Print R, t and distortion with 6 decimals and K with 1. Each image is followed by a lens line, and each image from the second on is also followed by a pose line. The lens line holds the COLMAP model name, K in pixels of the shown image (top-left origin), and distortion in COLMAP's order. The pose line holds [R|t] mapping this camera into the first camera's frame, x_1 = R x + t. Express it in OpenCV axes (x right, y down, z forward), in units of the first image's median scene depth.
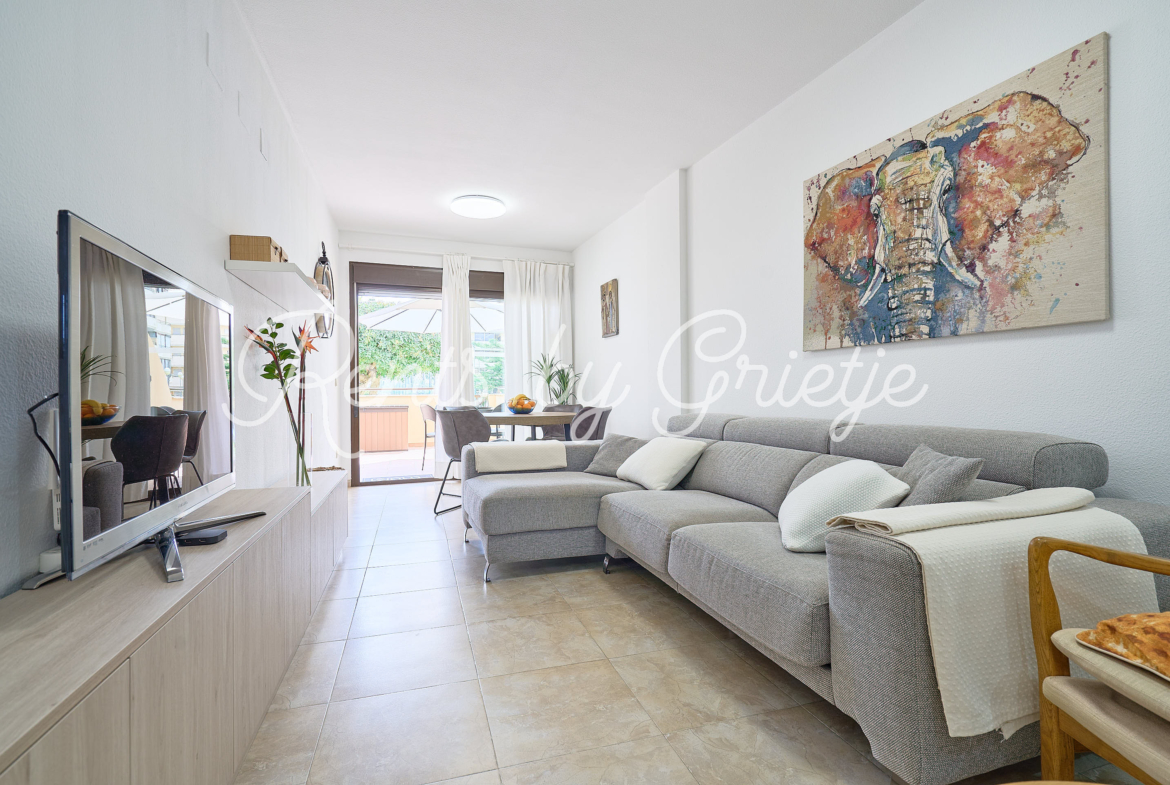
lens RADIAL K [[546.7, 0, 584.1], [0, 546.7, 394.7], [0, 0, 1]] dist [0.000555, -0.004481]
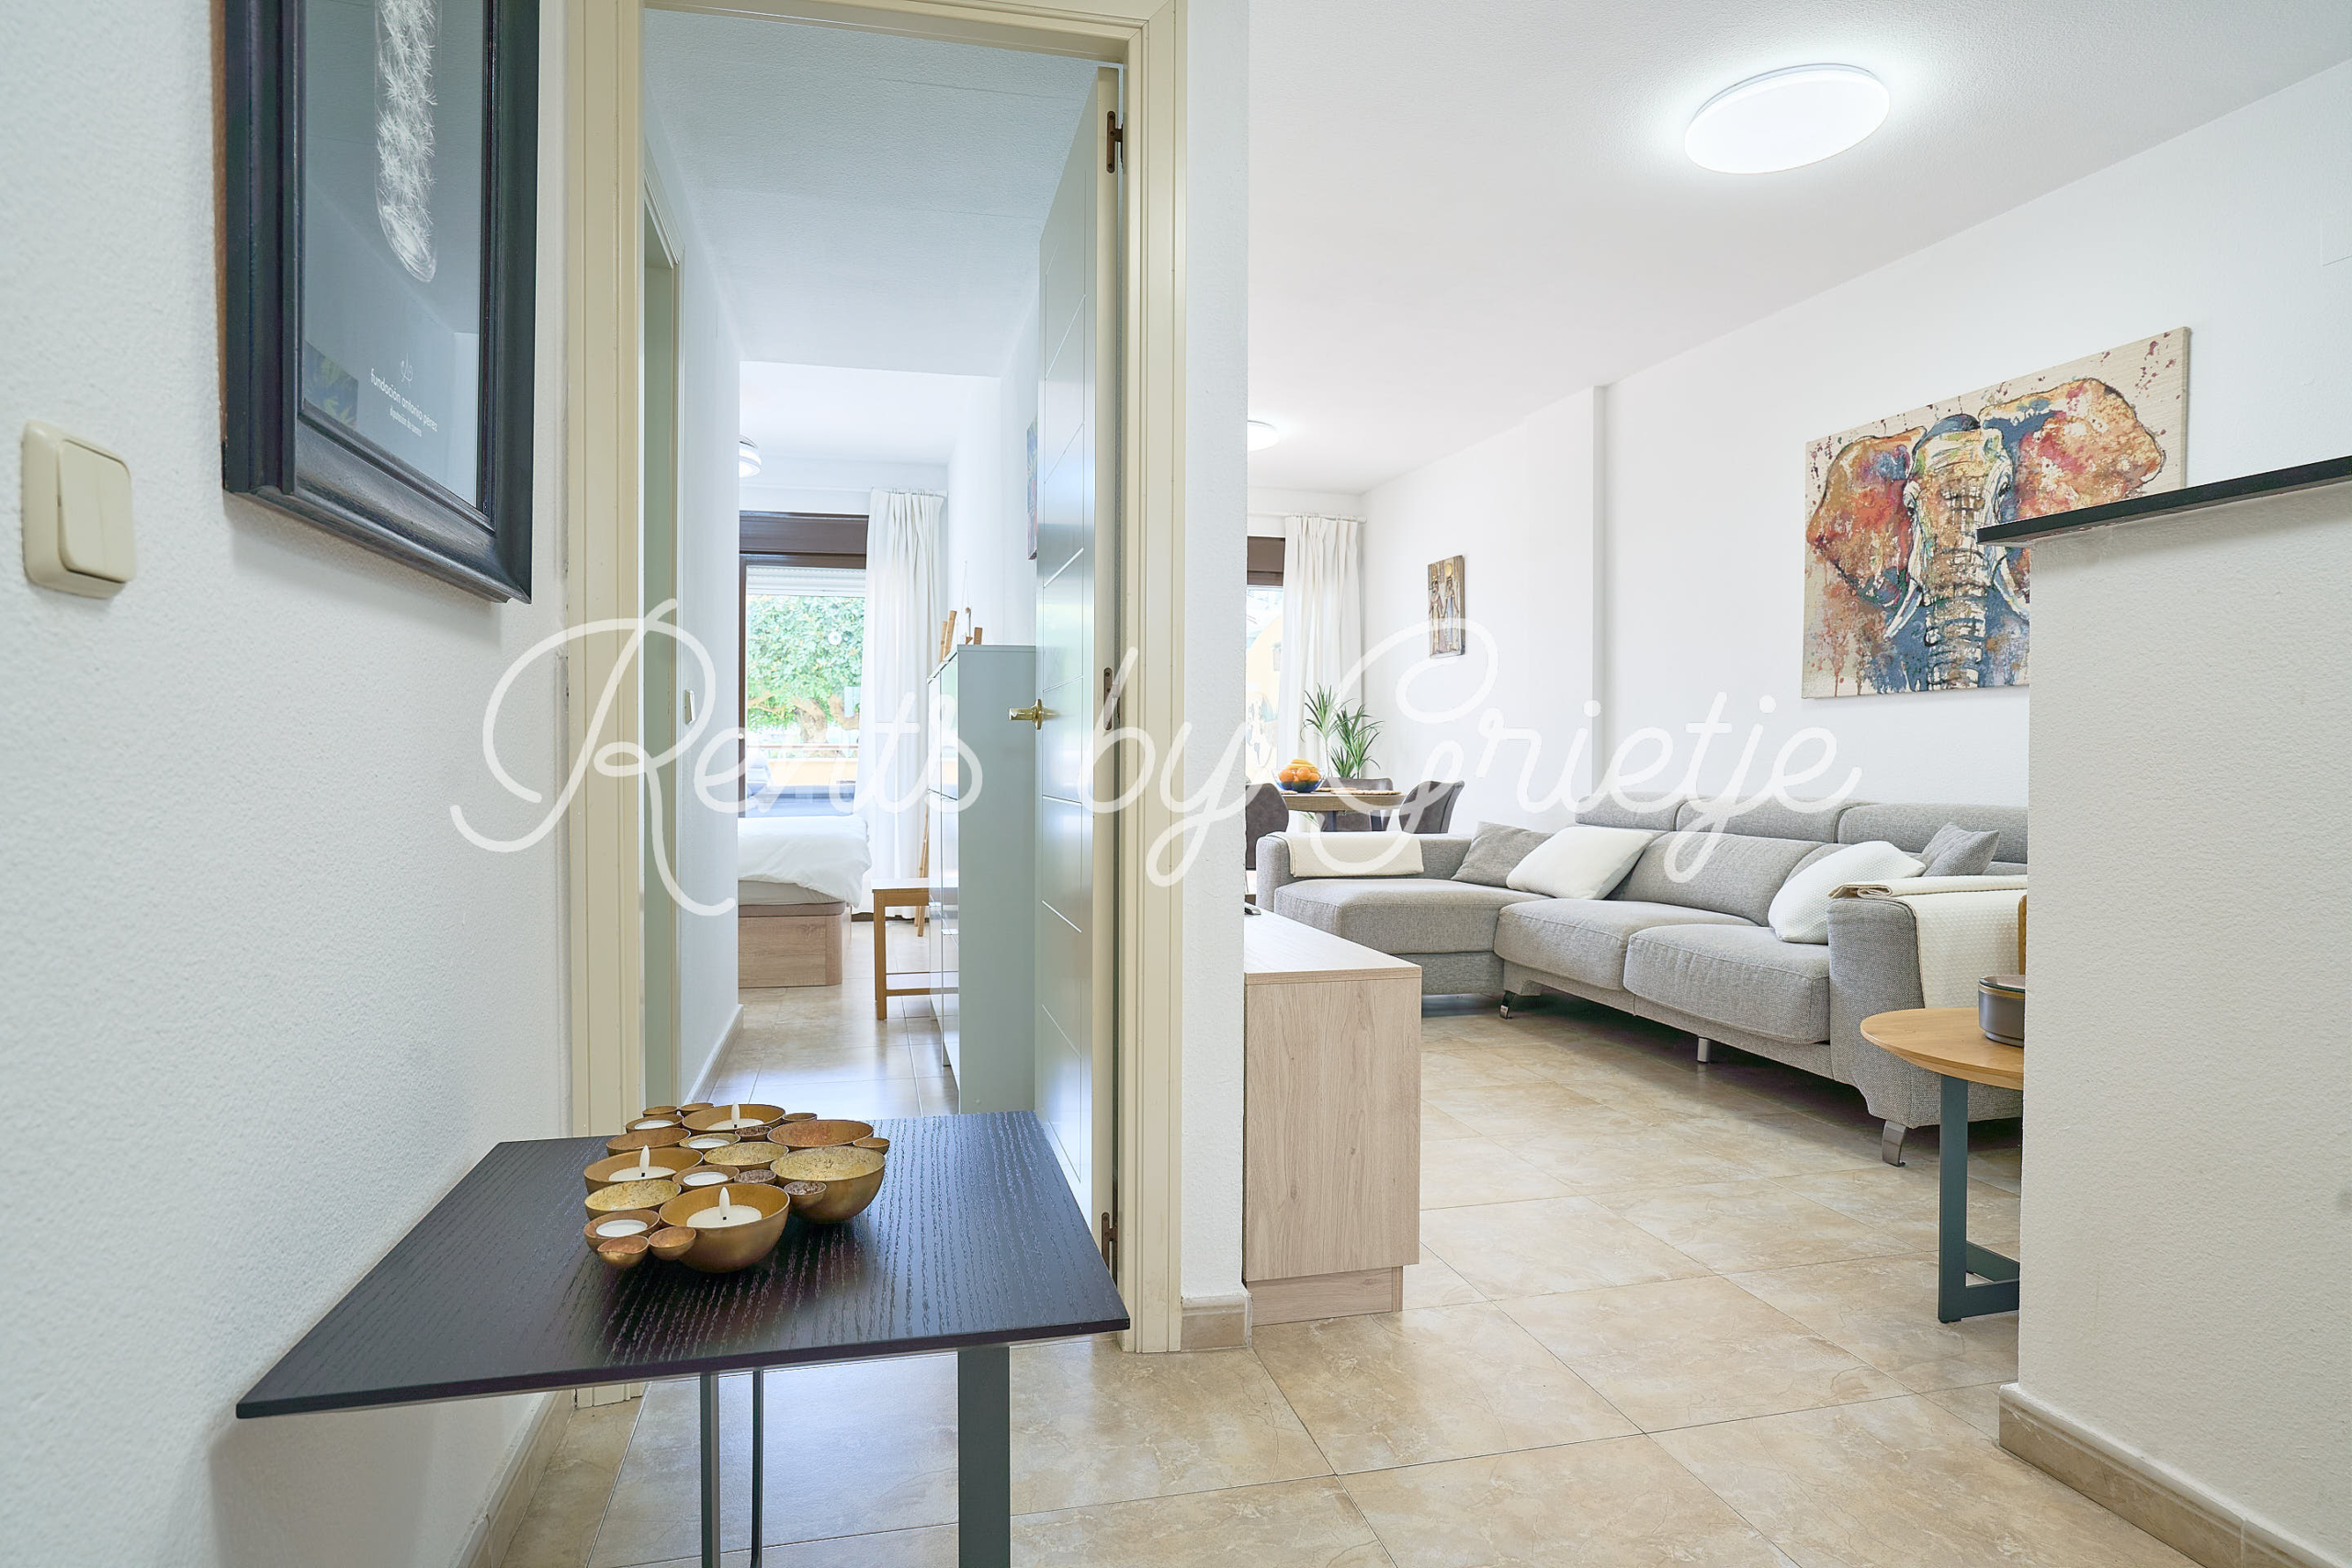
lens RADIAL K [[1279.5, 0, 1189.7], [0, 1279.5, 787.9], [0, 0, 1]] dist [-0.019611, 0.006744]
pose [[0.998246, 0.009795, -0.058383, -0.299713], [-0.008581, 0.999743, 0.021004, 0.004648], [0.058574, -0.020466, 0.998073, -0.708642]]
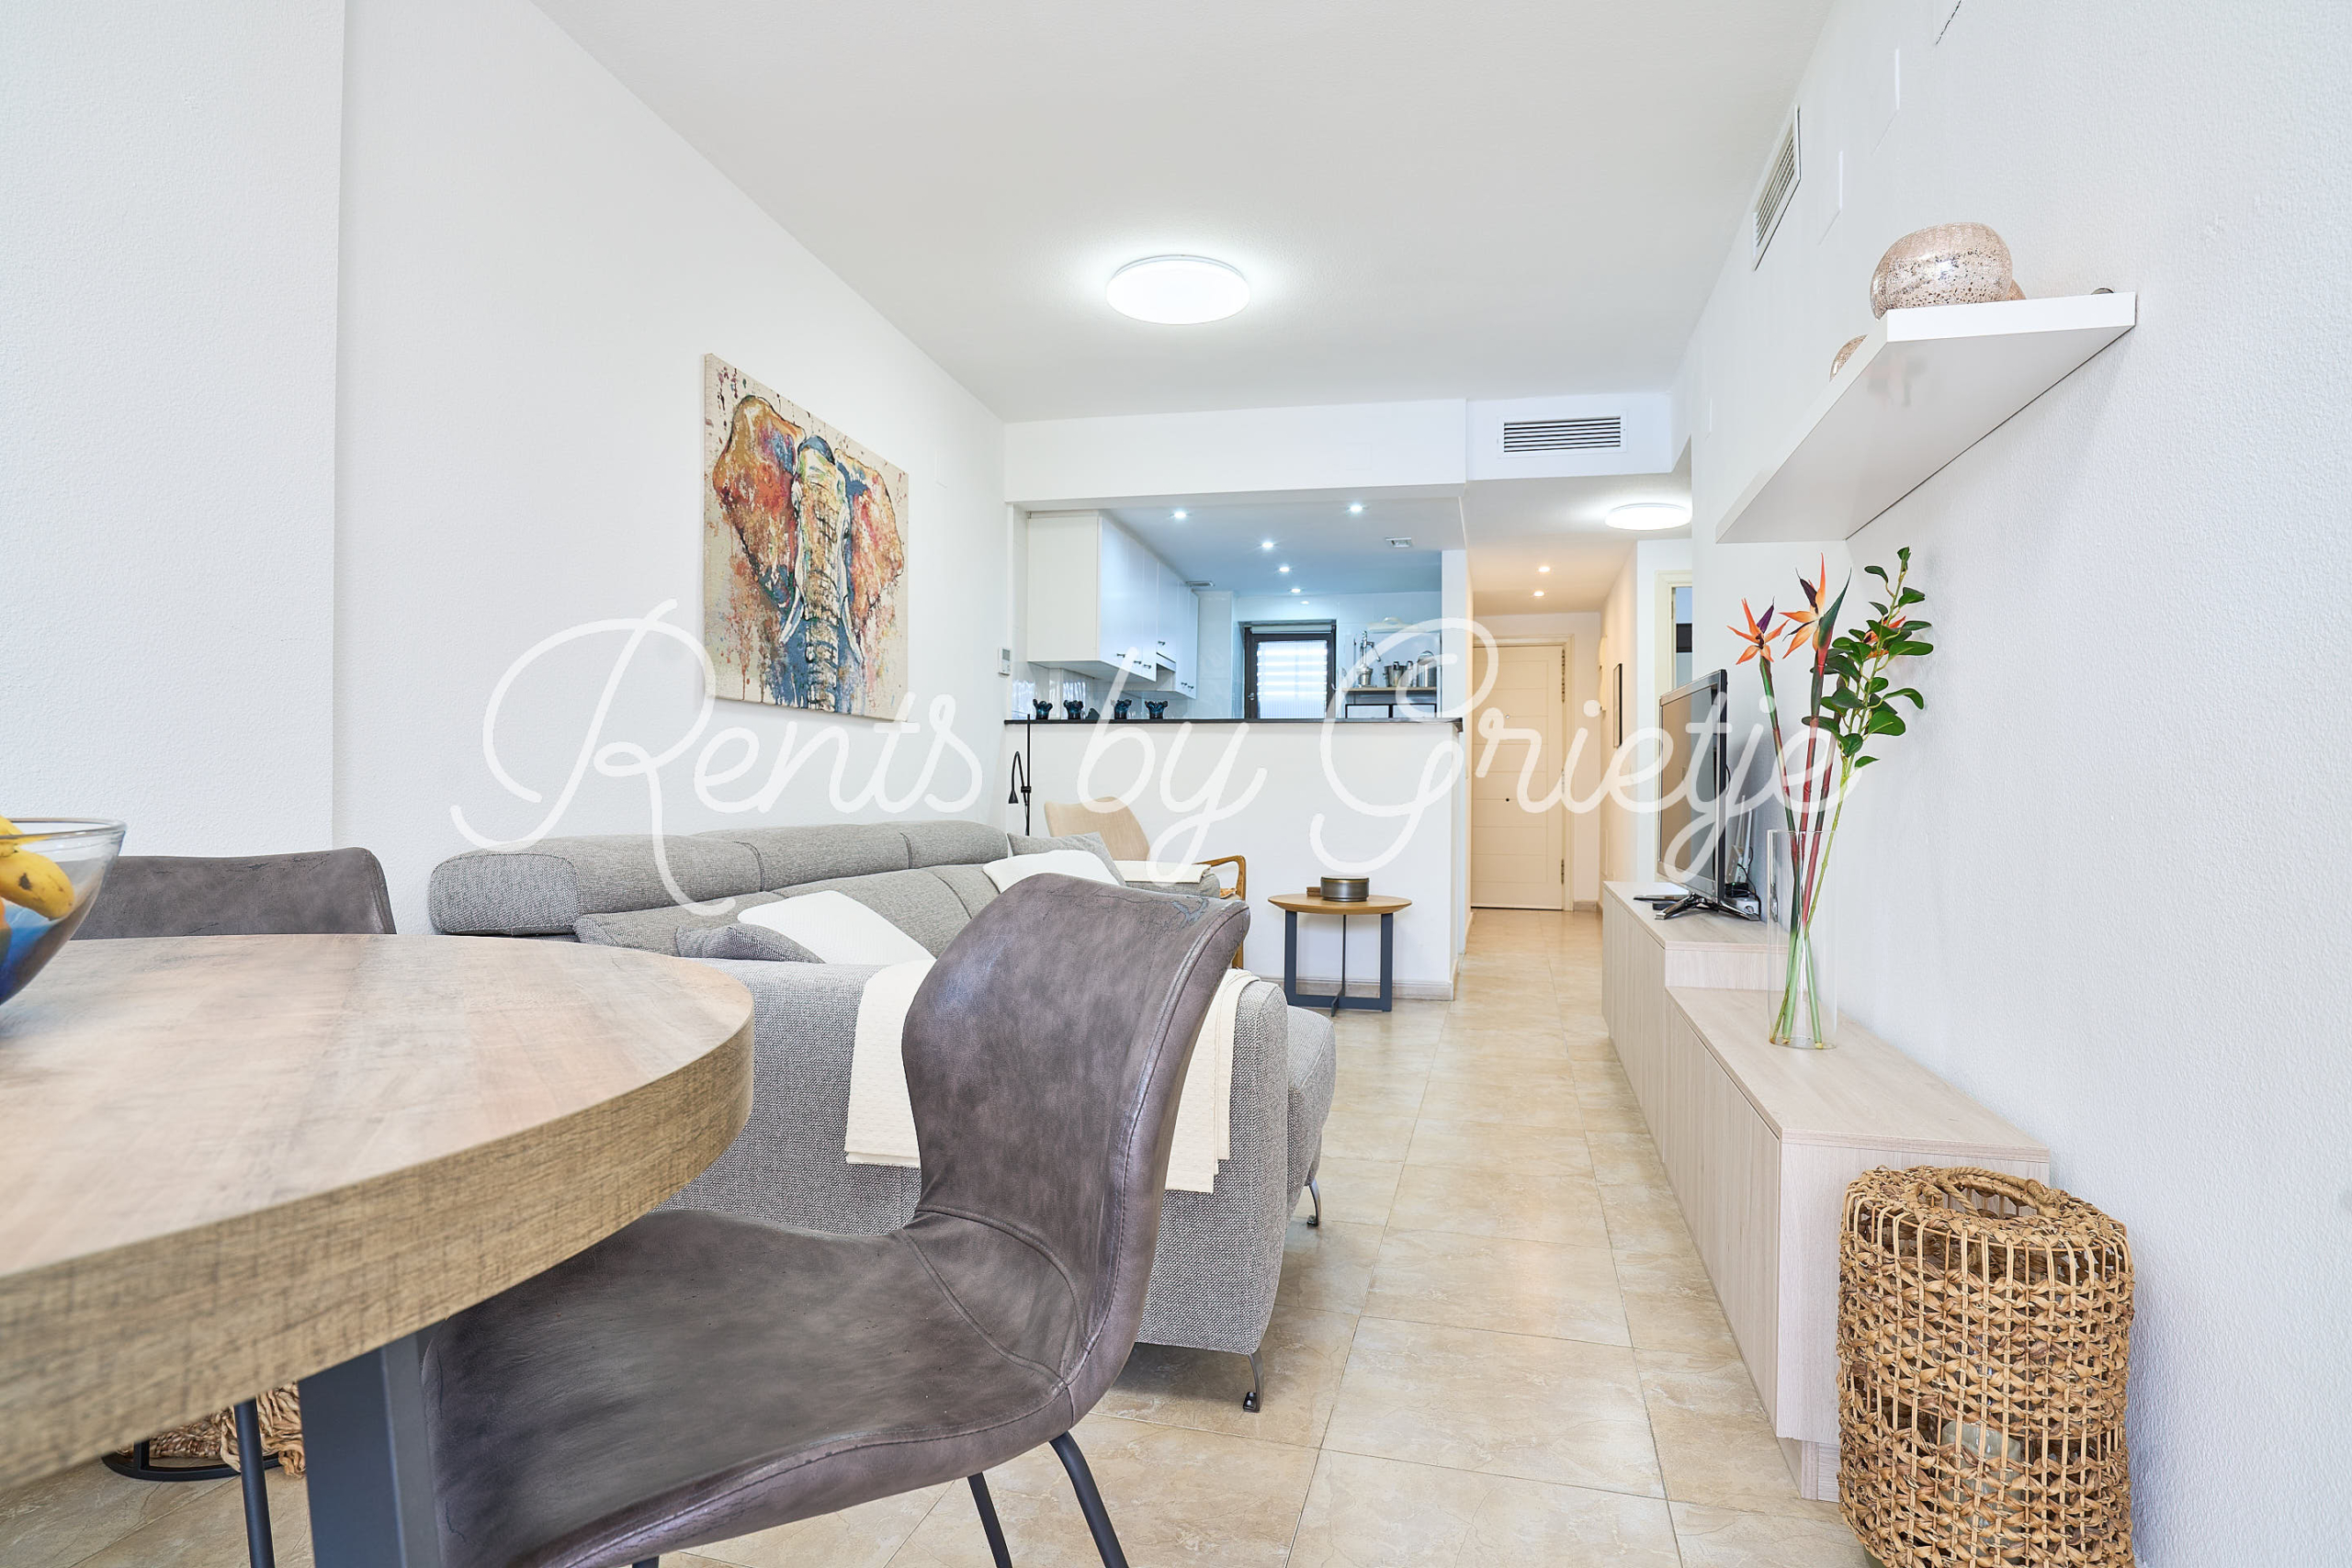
lens RADIAL K [[1287.4, 0, 1188.5], [0, 1287.4, 786.1], [0, 0, 1]] dist [-0.003969, -0.000223]
pose [[-0.852174, 0.002482, 0.523252, -0.682733], [-0.001409, 0.999974, -0.007038, 0.012378], [-0.523256, -0.006735, -0.852149, 2.086946]]
